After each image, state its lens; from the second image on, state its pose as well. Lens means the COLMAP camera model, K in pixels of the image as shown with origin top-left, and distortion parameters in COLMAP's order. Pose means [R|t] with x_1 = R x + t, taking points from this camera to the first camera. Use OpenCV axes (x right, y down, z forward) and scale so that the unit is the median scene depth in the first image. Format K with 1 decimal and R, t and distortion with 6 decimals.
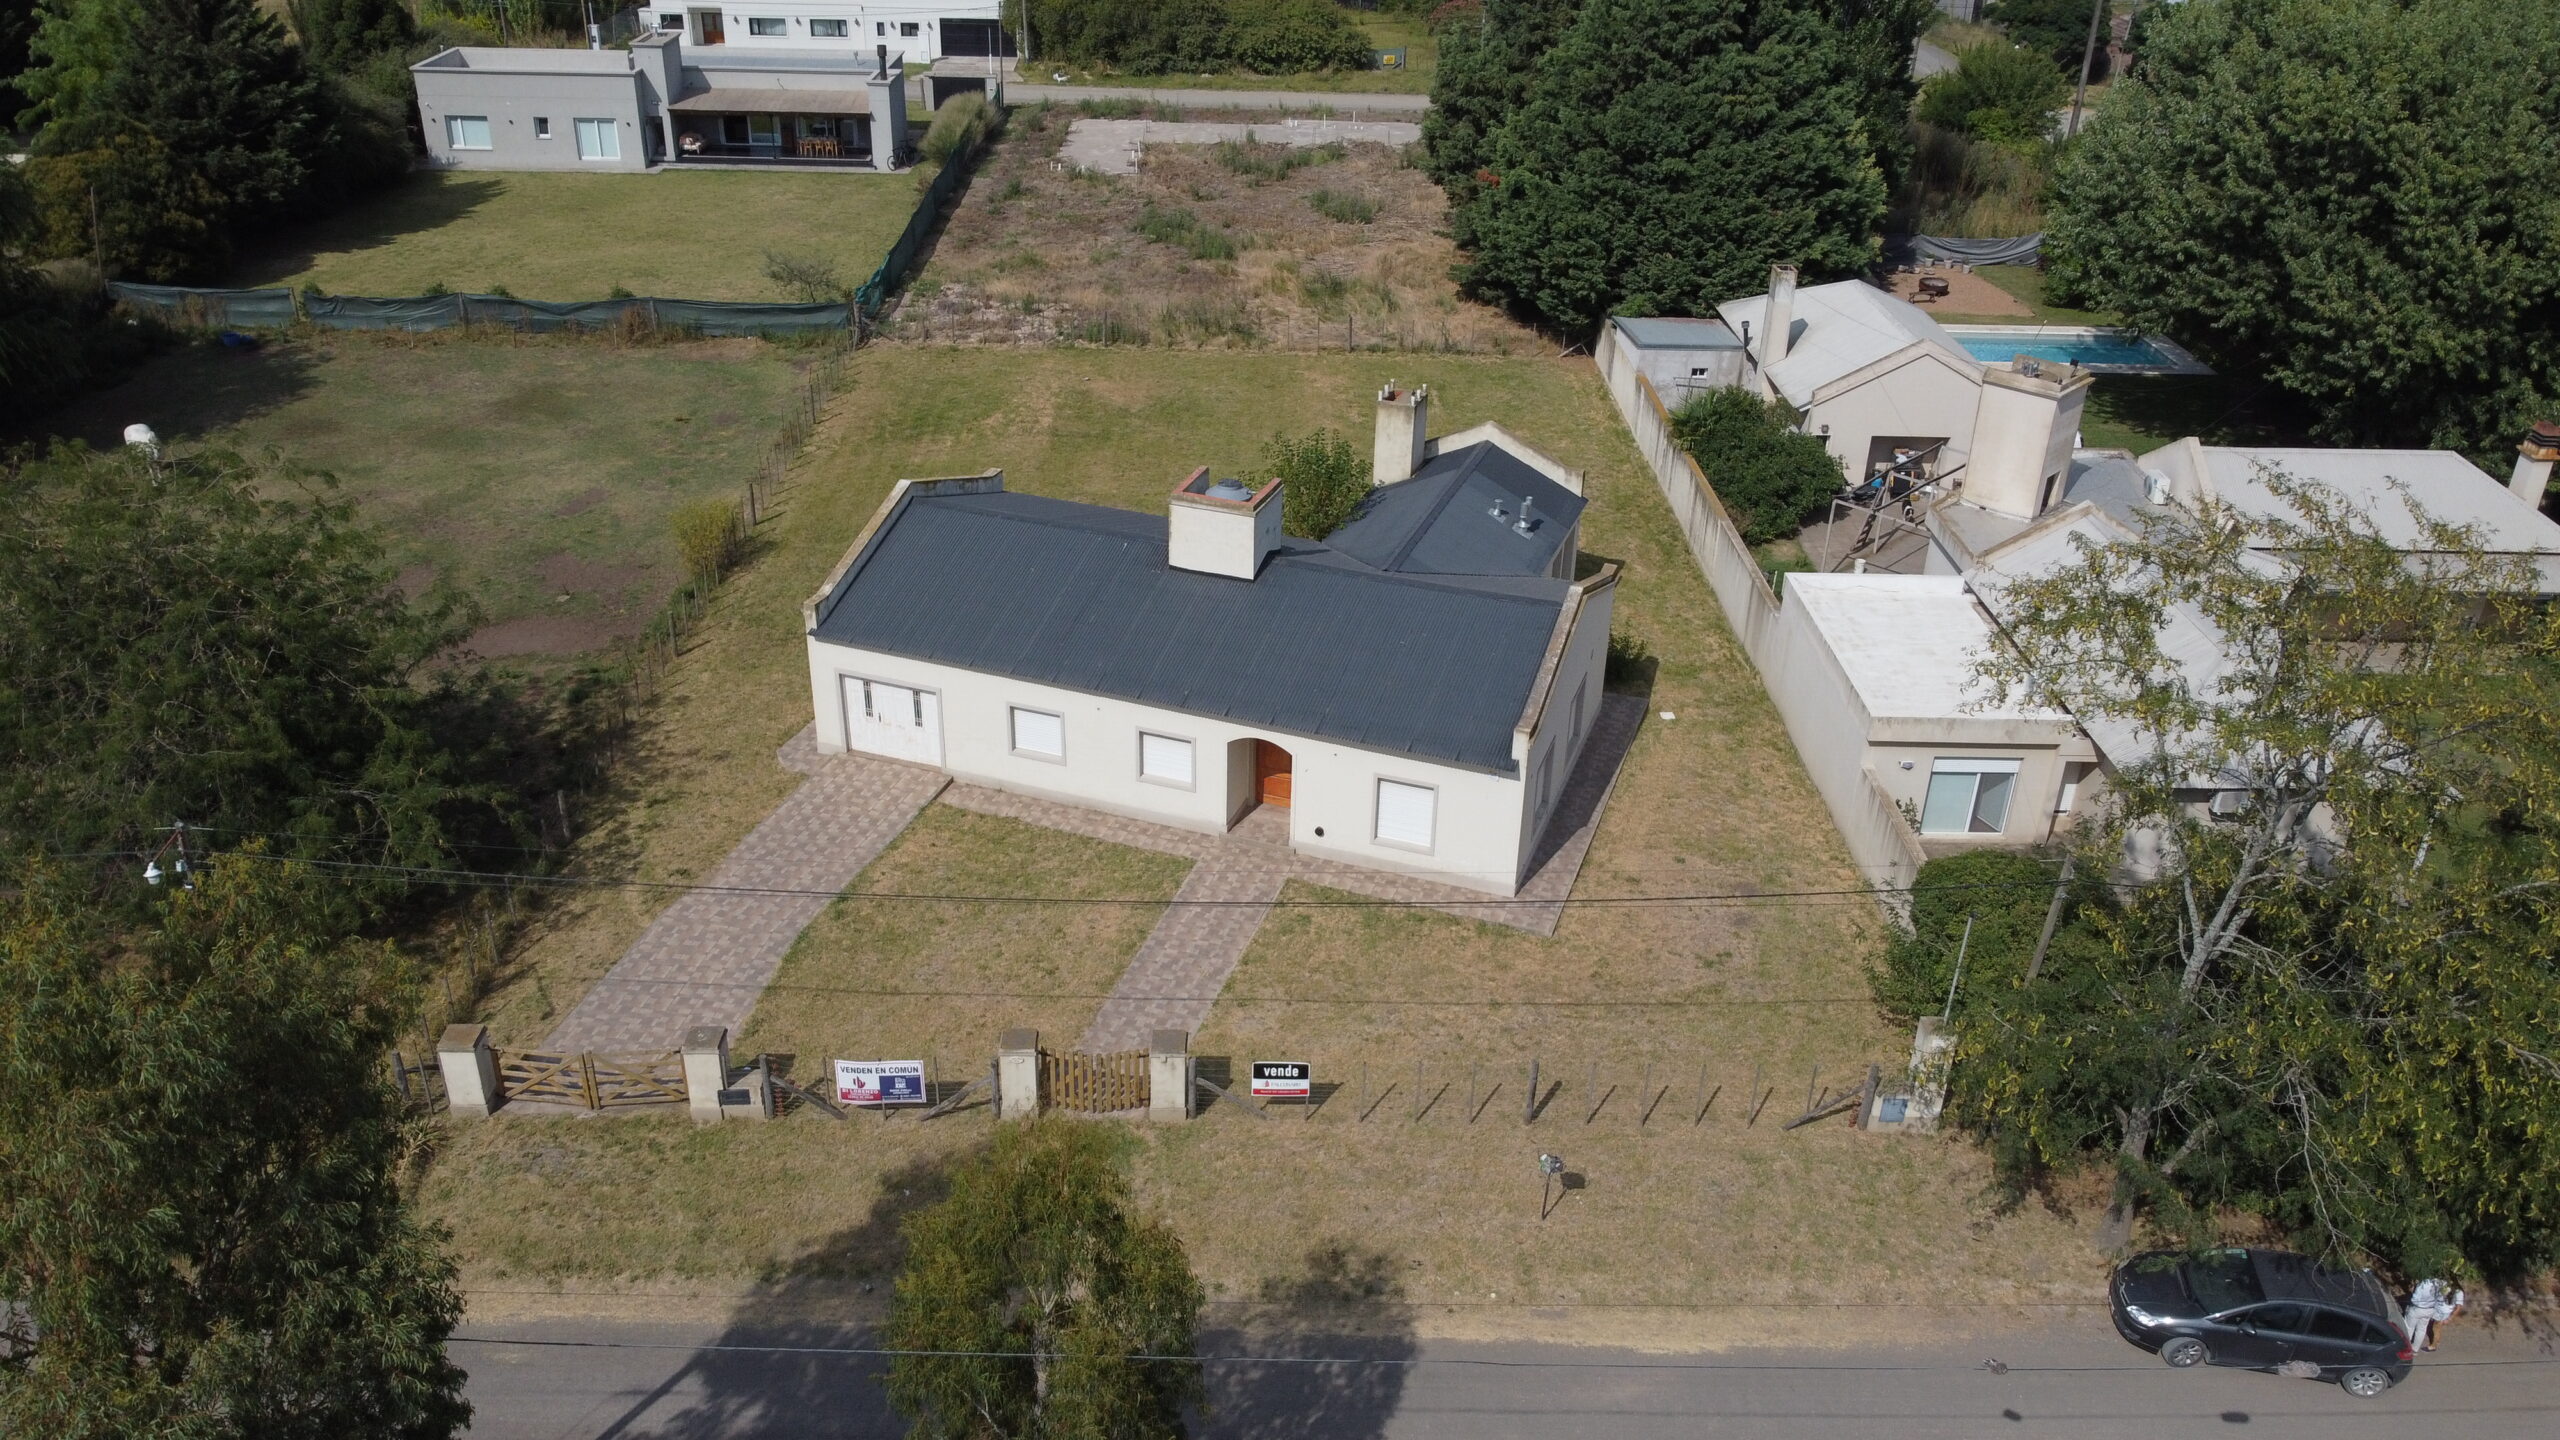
lens RADIAL K [[1980.0, 0, 1281.9], [0, 1980.0, 718.6], [0, 0, 1]] dist [0.000061, 0.000646]
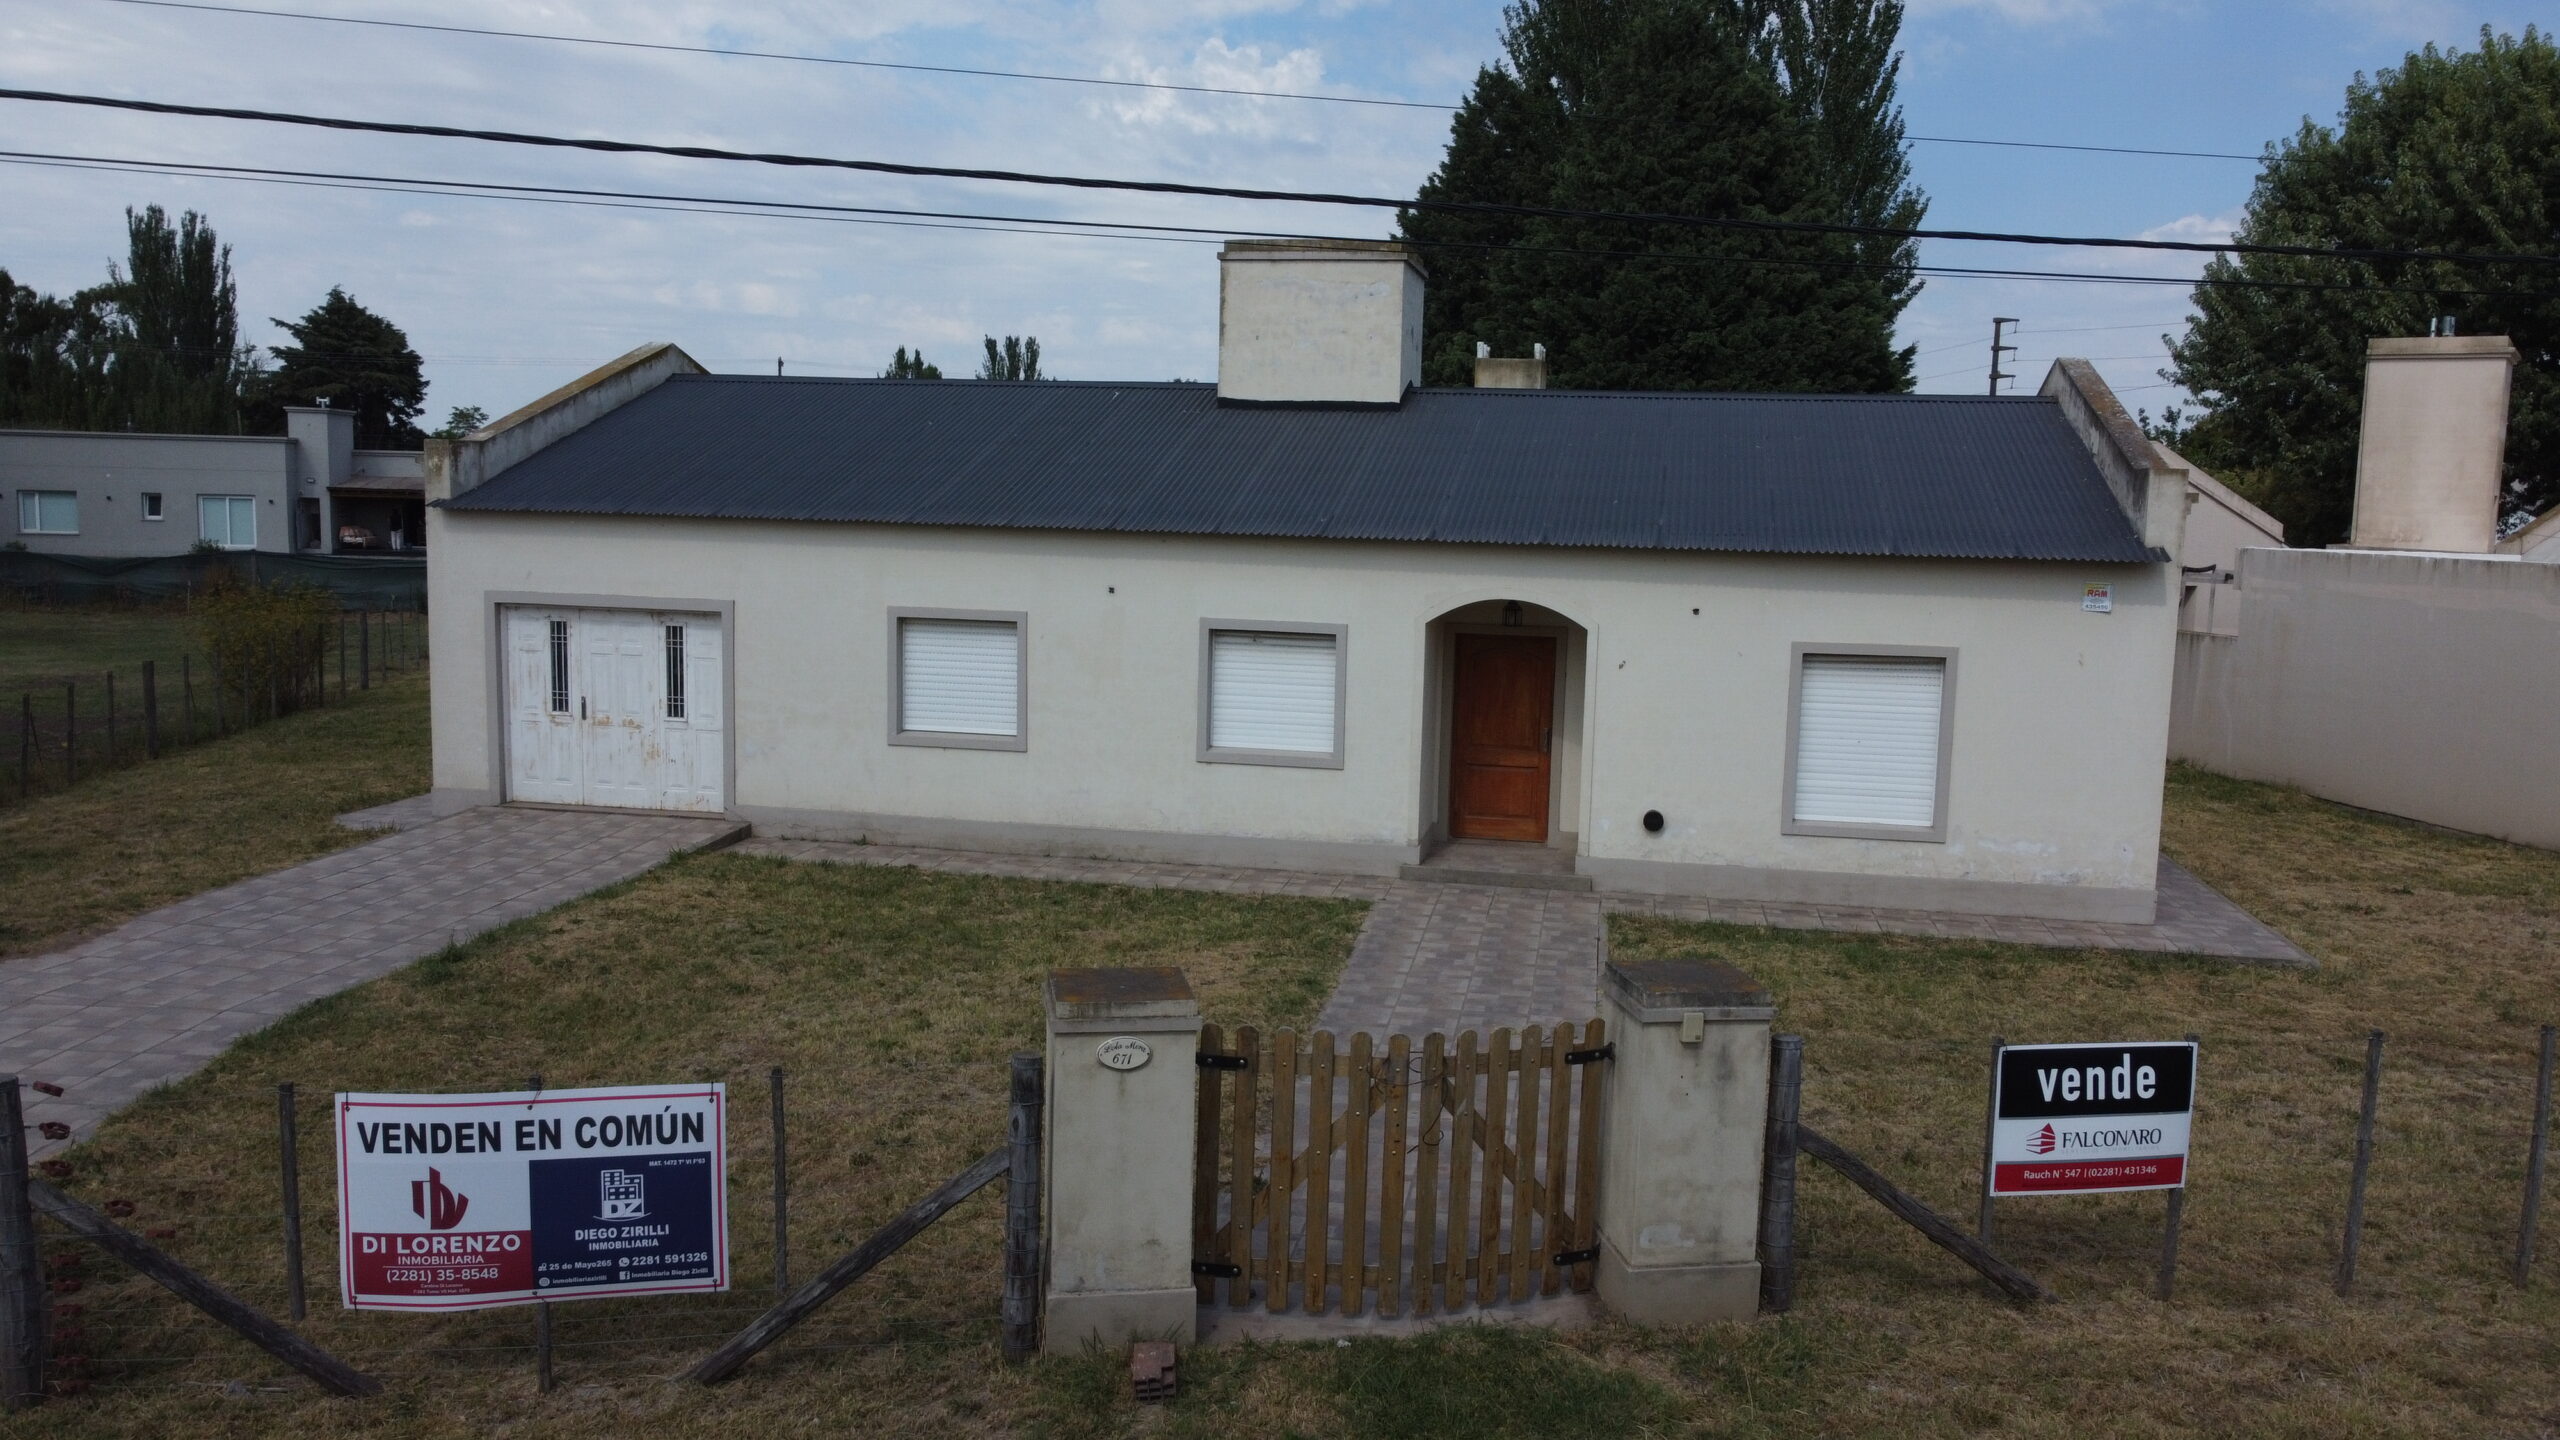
lens RADIAL K [[1980.0, 0, 1276.6], [0, 1980.0, 722.4], [0, 0, 1]] dist [0.000061, 0.000646]
pose [[0.989855, -0.020518, 0.140592, -0.115823], [0.068479, 0.935899, -0.345549, 0.171816], [-0.124490, 0.351671, 0.927809, 0.590560]]
